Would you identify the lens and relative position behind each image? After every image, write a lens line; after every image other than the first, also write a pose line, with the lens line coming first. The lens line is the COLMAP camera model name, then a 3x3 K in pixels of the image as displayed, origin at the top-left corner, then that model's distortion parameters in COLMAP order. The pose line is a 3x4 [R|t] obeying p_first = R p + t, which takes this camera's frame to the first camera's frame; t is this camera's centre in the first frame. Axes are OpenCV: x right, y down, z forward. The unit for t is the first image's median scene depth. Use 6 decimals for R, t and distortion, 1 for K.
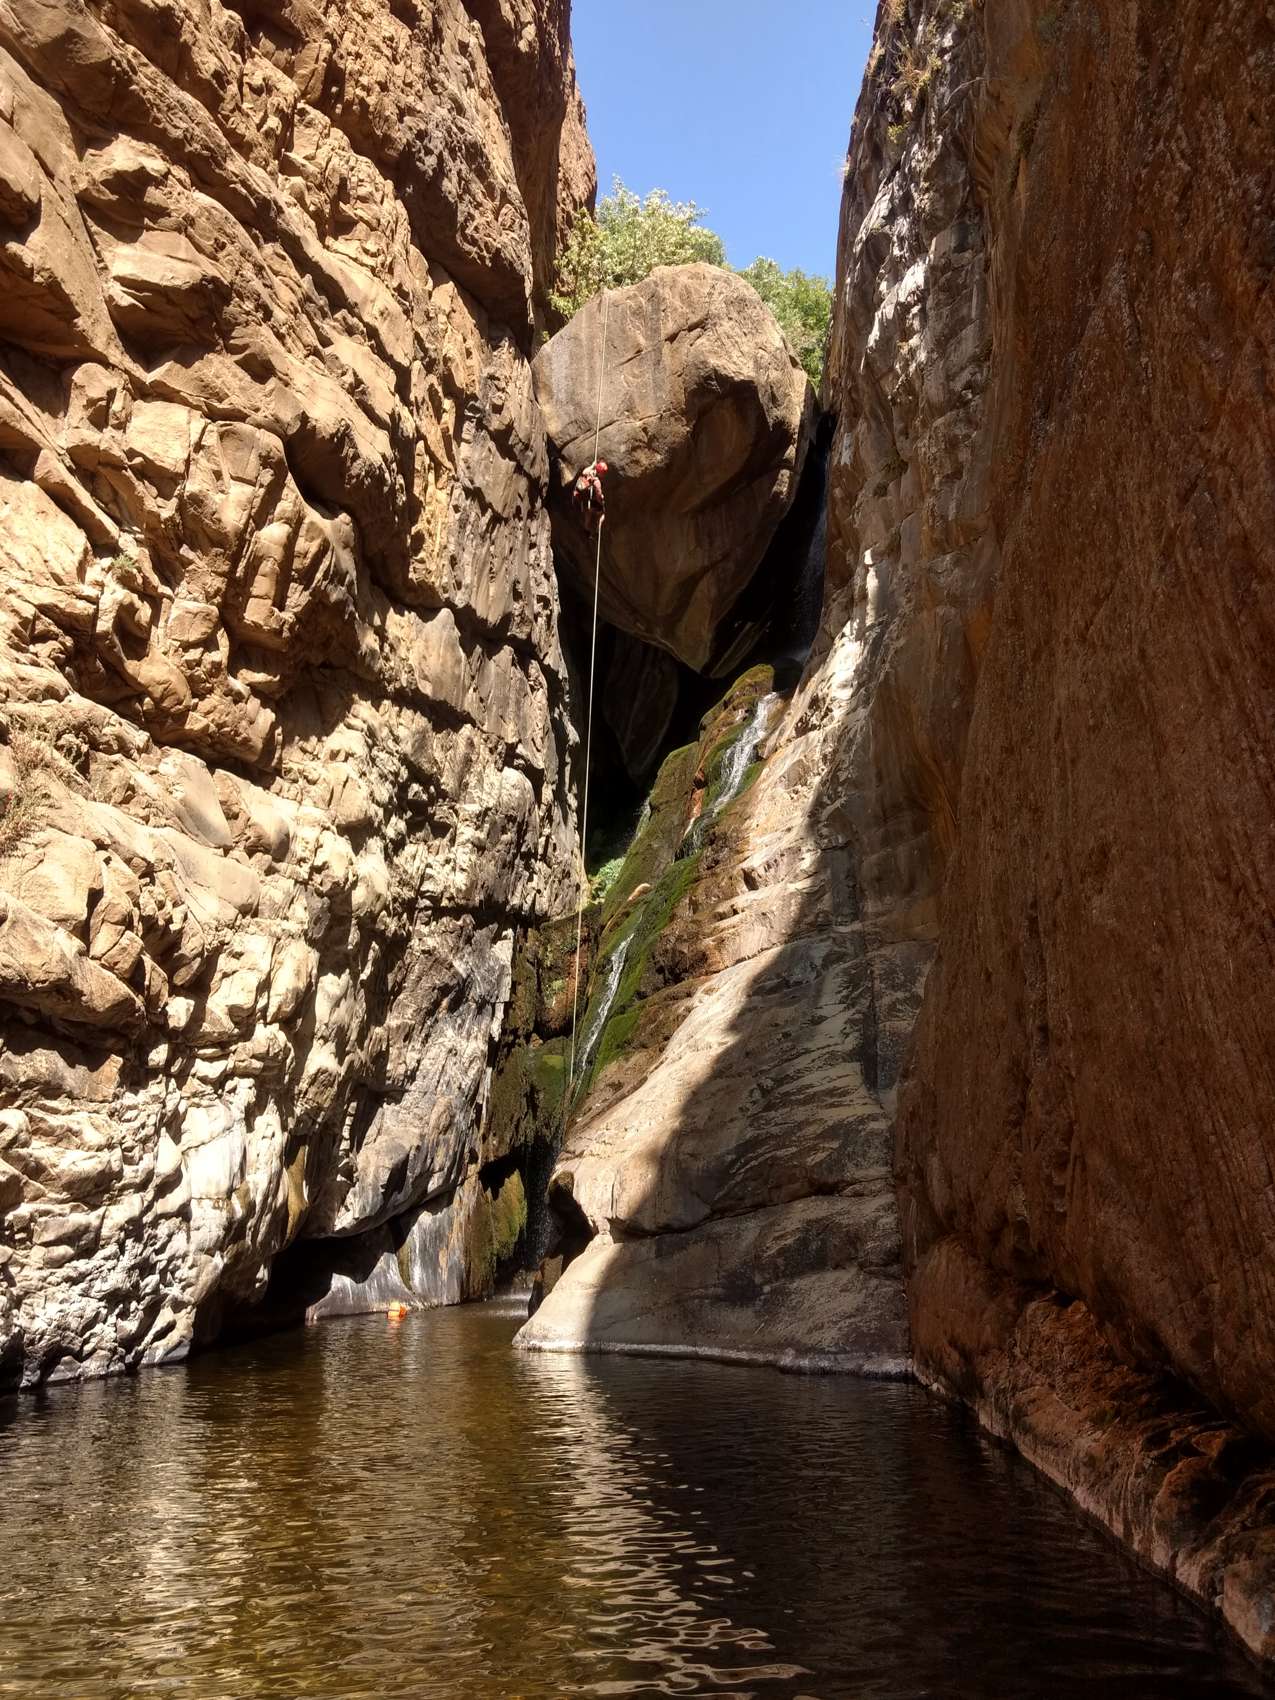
lens RADIAL K [[1309.6, 0, 641.3], [0, 1309.6, 867.8], [0, 0, 1]] dist [0.003004, 0.028143]
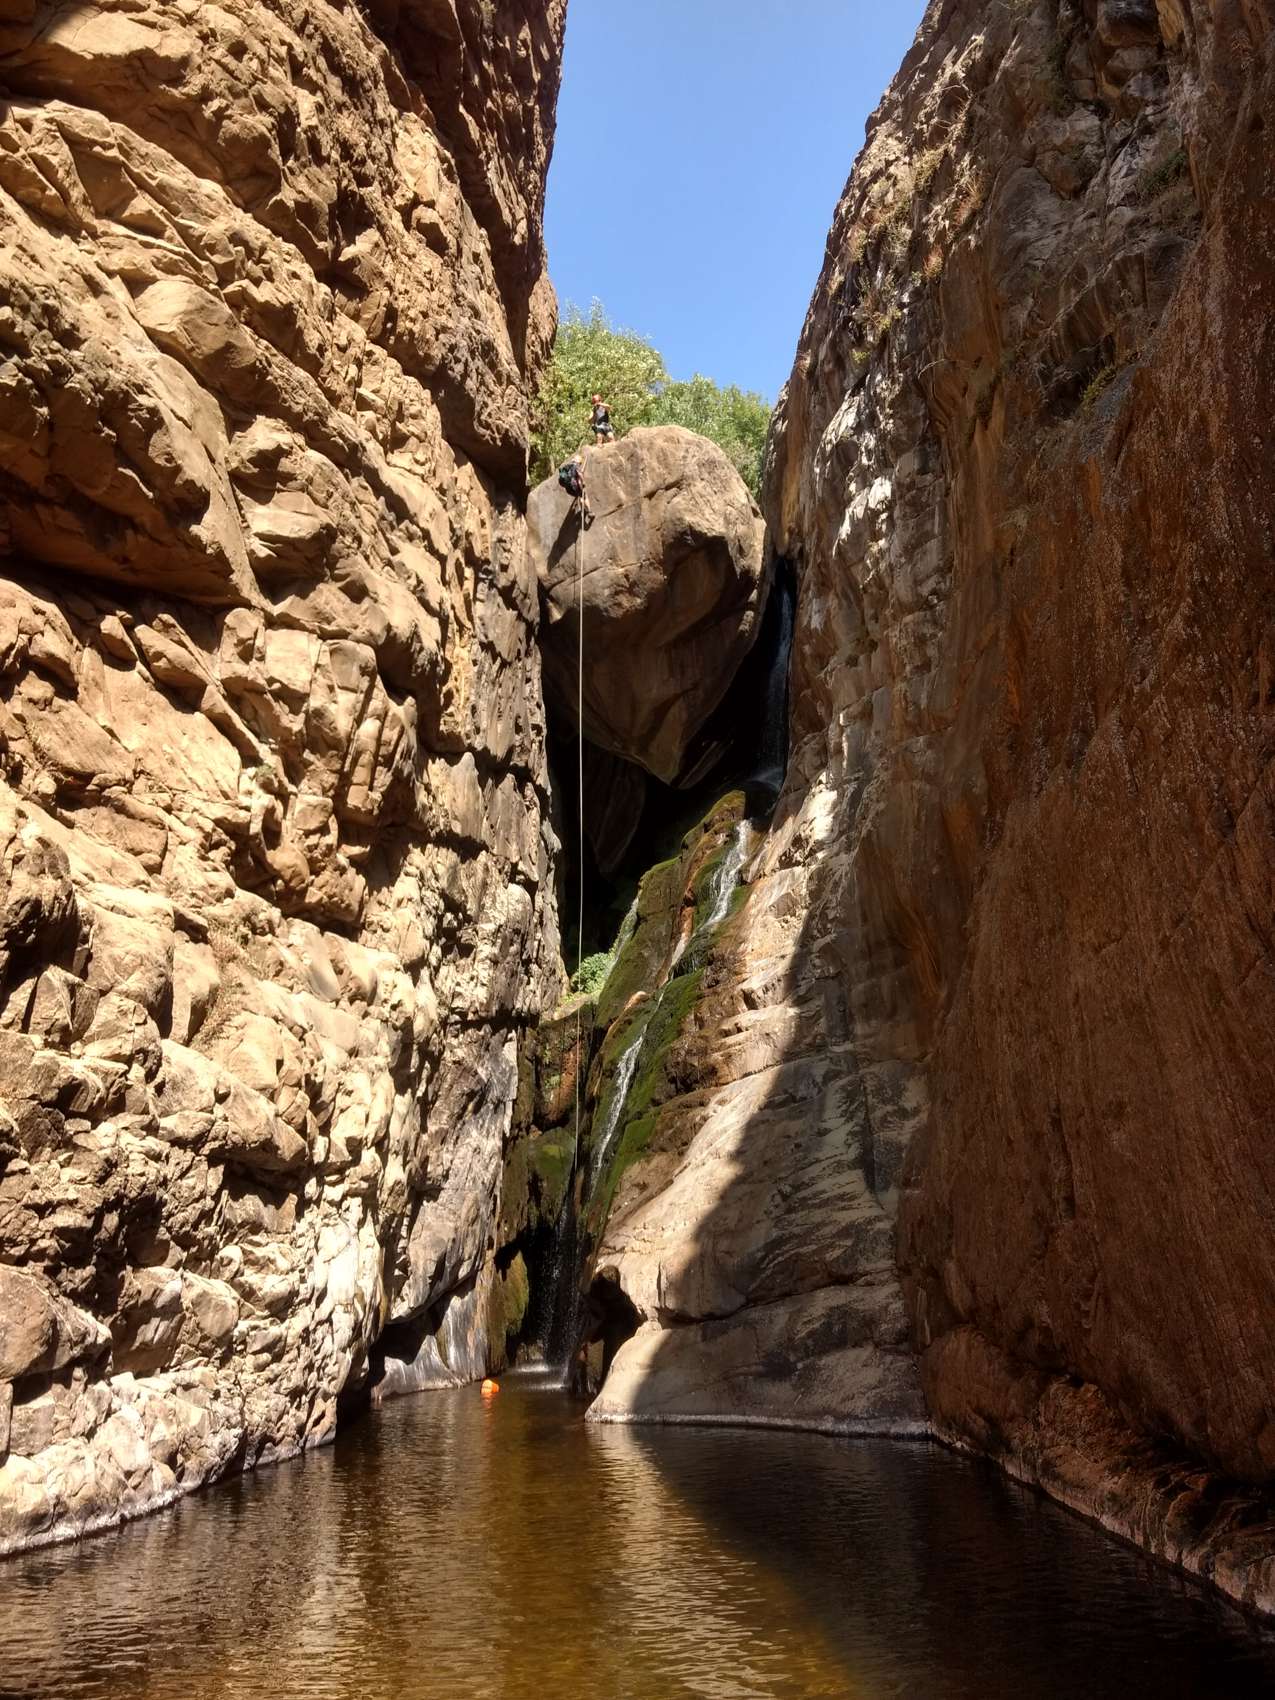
lens RADIAL K [[1309.6, 0, 637.2], [0, 1309.6, 869.3], [0, 0, 1]] dist [0.003004, 0.028143]
pose [[0.997707, -0.004865, 0.067502, -0.089239], [0.007019, 0.999472, -0.031713, -0.067372], [-0.067312, 0.032115, 0.997215, -0.145640]]
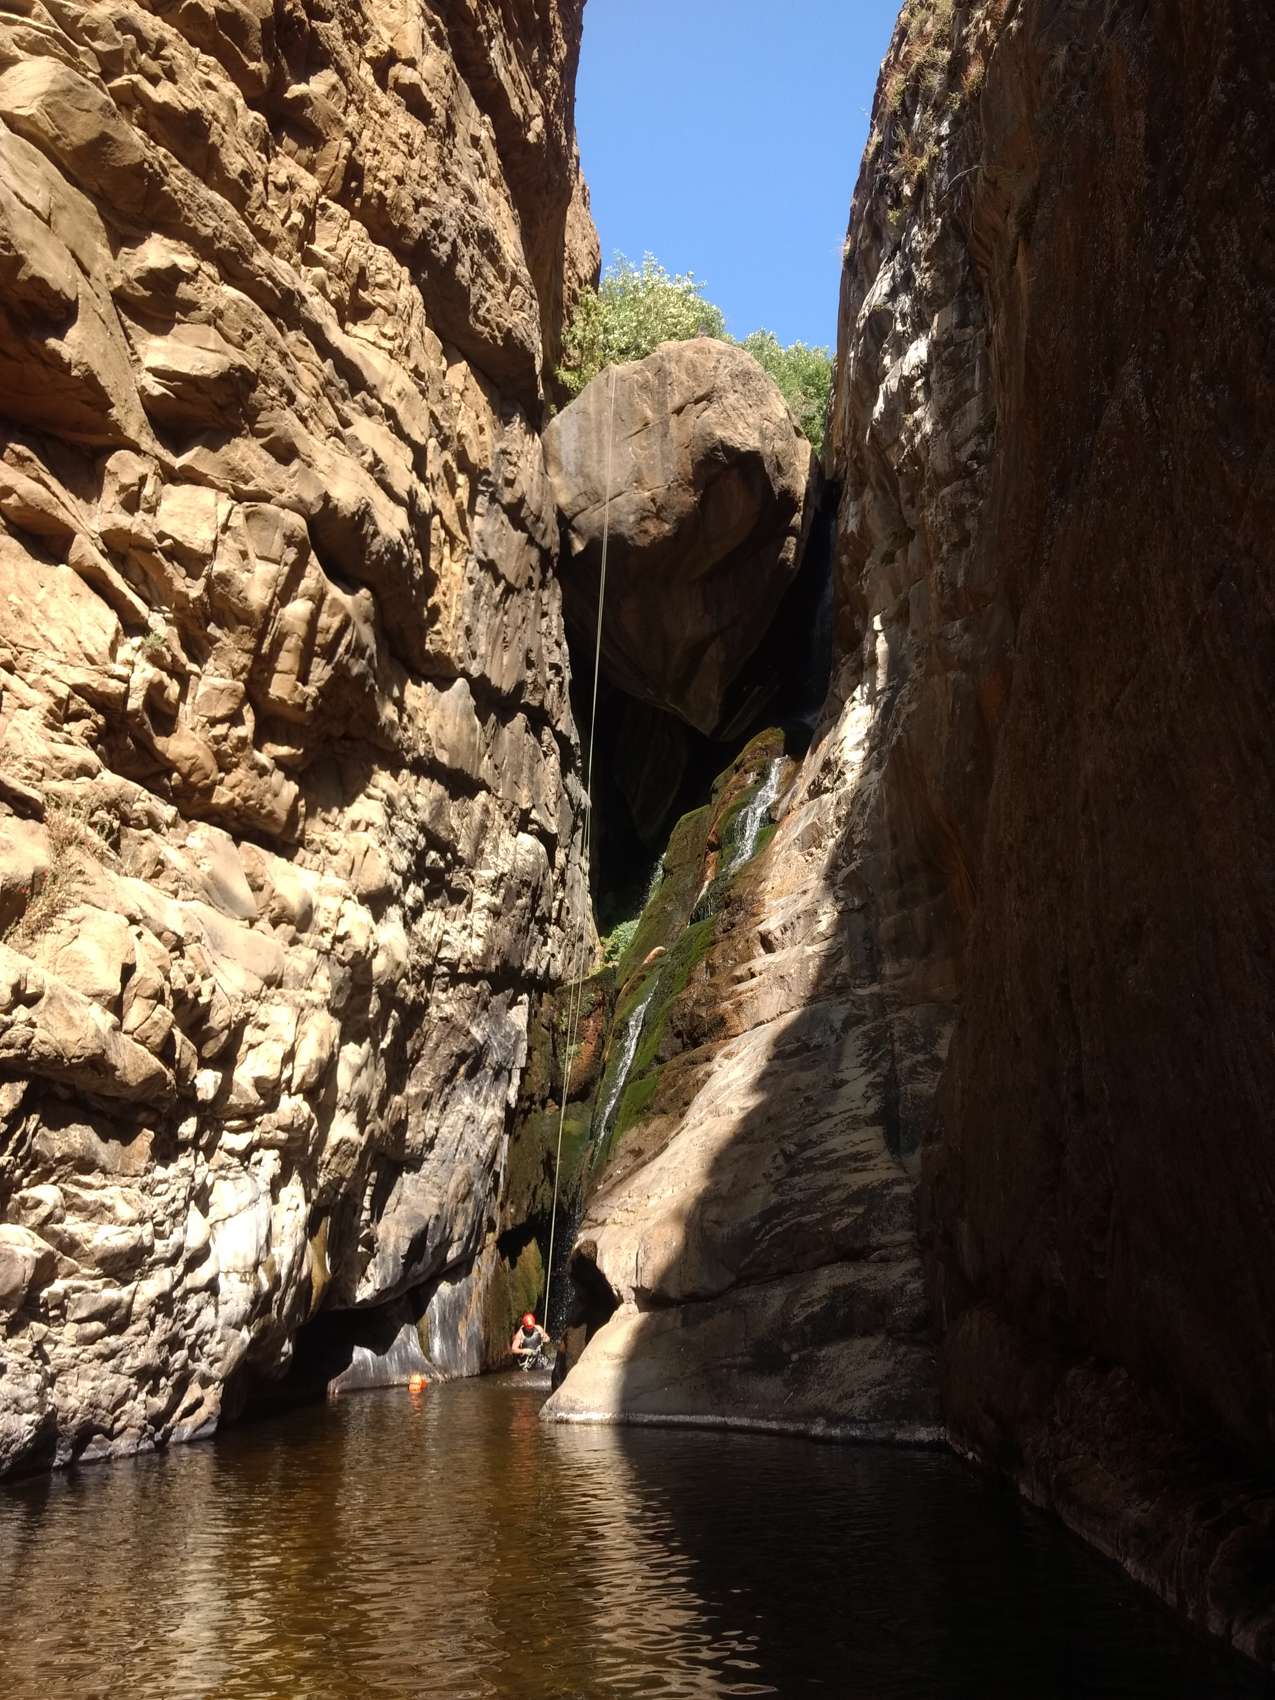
lens RADIAL K [[1309.6, 0, 642.5], [0, 1309.6, 871.2], [0, 0, 1]] dist [0.003004, 0.028143]
pose [[0.999926, -0.011822, -0.002842, -0.008462], [0.011692, 0.999038, -0.042260, -0.004319], [0.003339, 0.042224, 0.999103, -0.007387]]
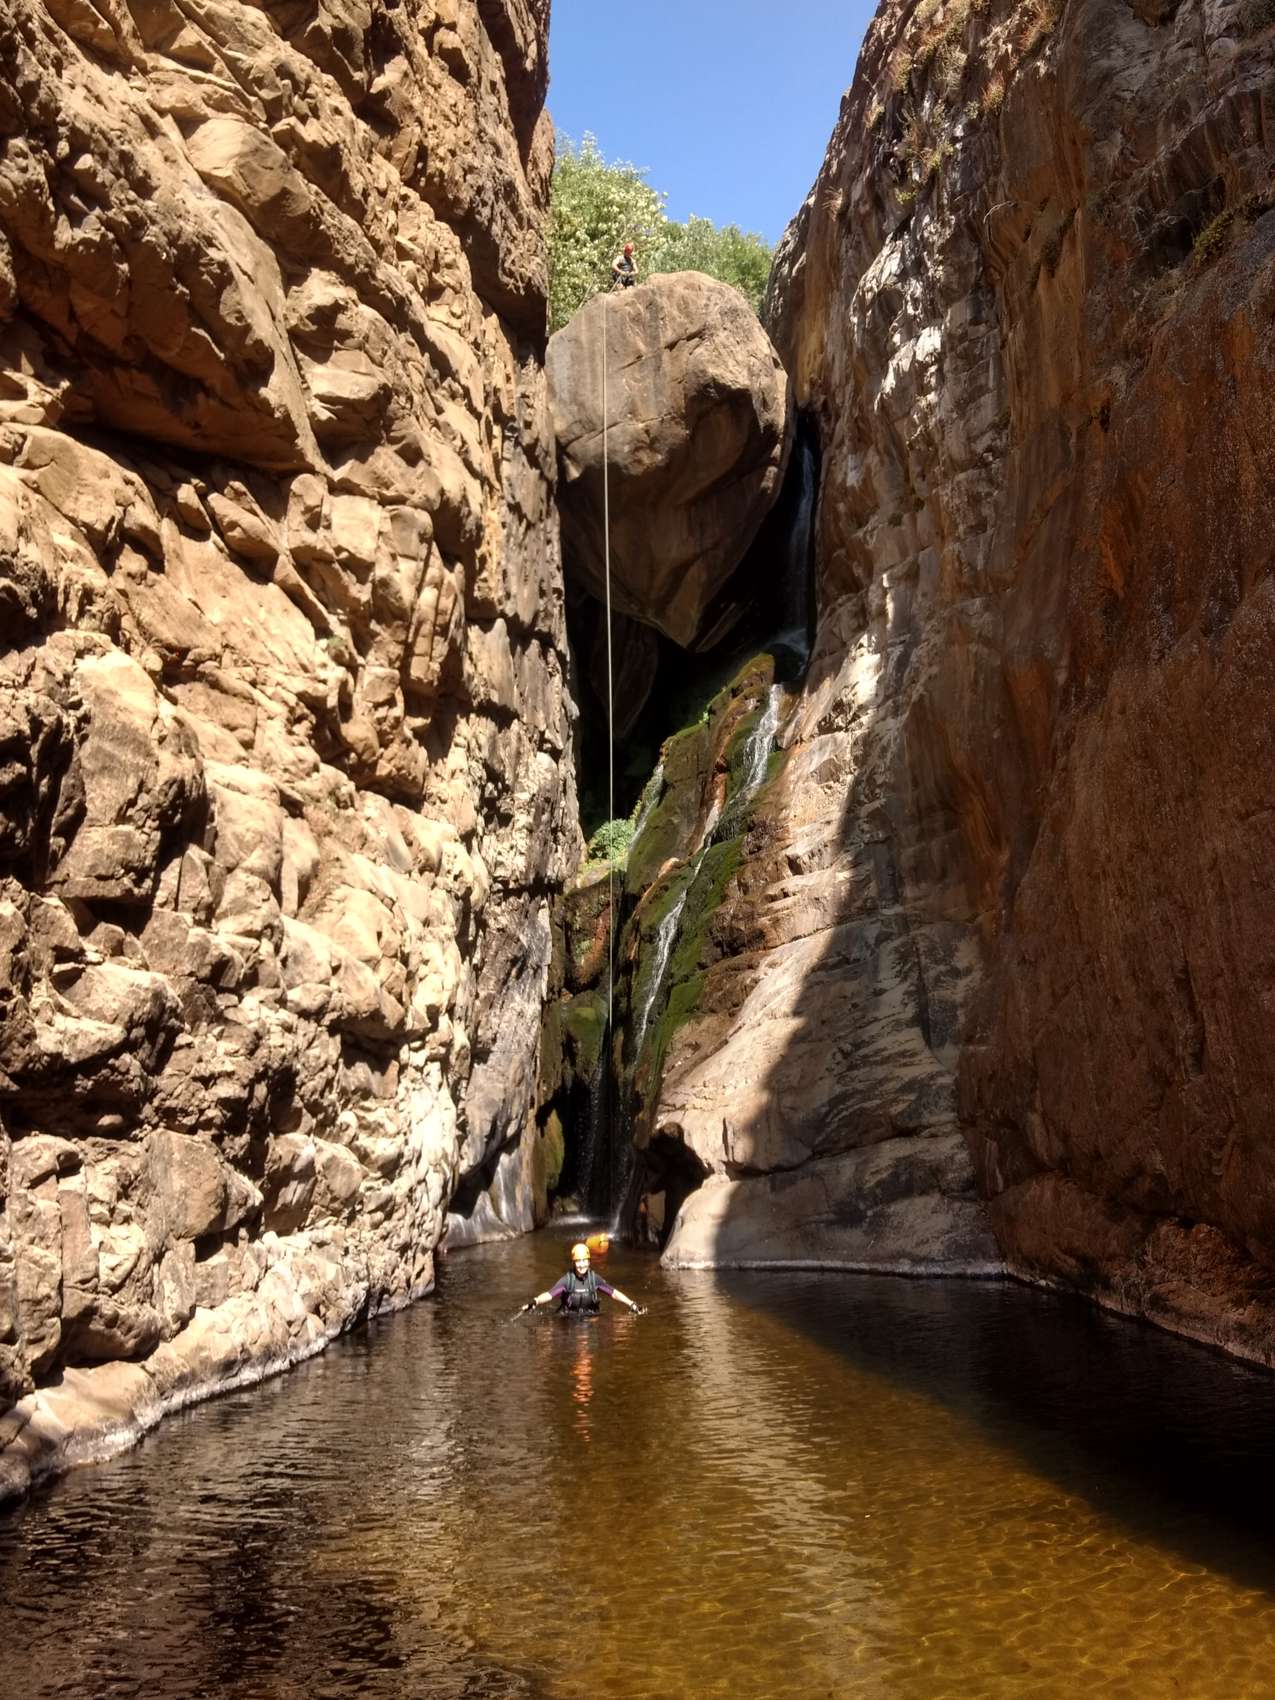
lens RADIAL K [[1309.6, 0, 624.8], [0, 1309.6, 869.3], [0, 0, 1]] dist [0.003004, 0.028143]
pose [[0.996428, -0.024528, 0.080806, -0.155049], [0.018624, 0.997156, 0.073027, -0.072395], [-0.082368, -0.071261, 0.994051, -0.146067]]
